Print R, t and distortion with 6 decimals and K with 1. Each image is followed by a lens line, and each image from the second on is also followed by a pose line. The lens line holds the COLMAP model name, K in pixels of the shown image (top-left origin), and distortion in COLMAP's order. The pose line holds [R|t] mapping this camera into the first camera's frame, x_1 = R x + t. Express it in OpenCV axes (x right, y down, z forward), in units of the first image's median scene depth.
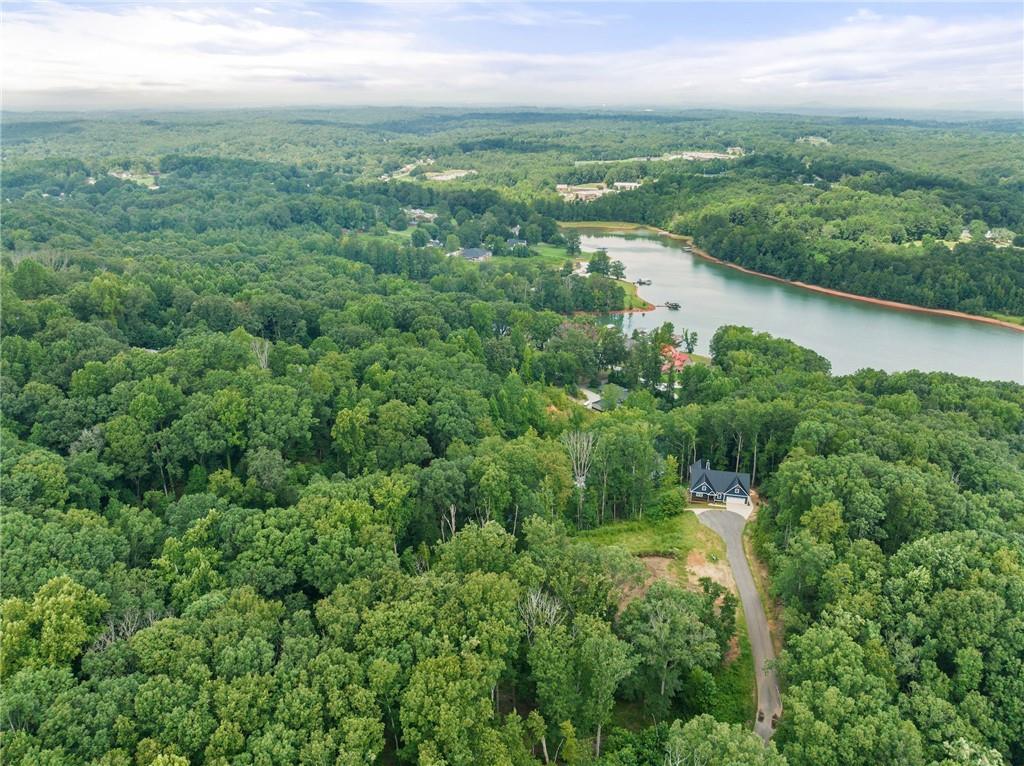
lens RADIAL K [[726.3, 0, 512.0], [0, 726.3, 383.0], [0, 0, 1]] dist [-0.041218, 0.009879]
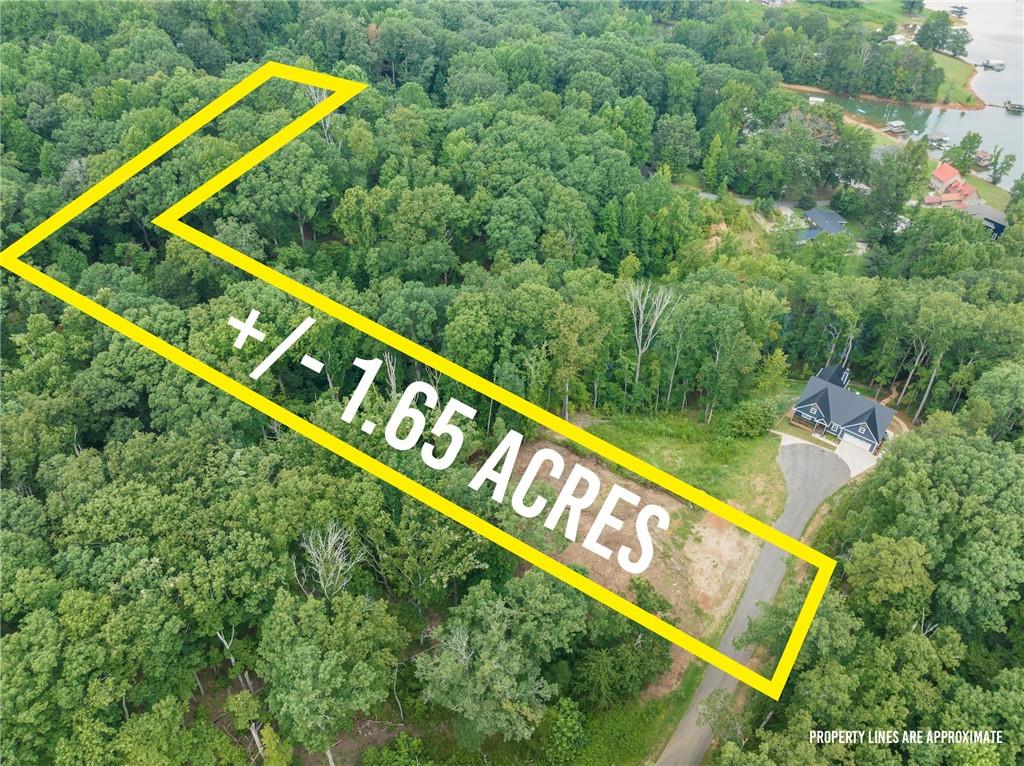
lens RADIAL K [[726.3, 0, 512.0], [0, 726.3, 383.0], [0, 0, 1]] dist [-0.041218, 0.009879]
pose [[0.895887, 0.289210, -0.337260, 0.115985], [-0.161855, 0.919404, 0.358468, -0.036028], [0.413751, -0.266560, 0.870492, 0.154236]]
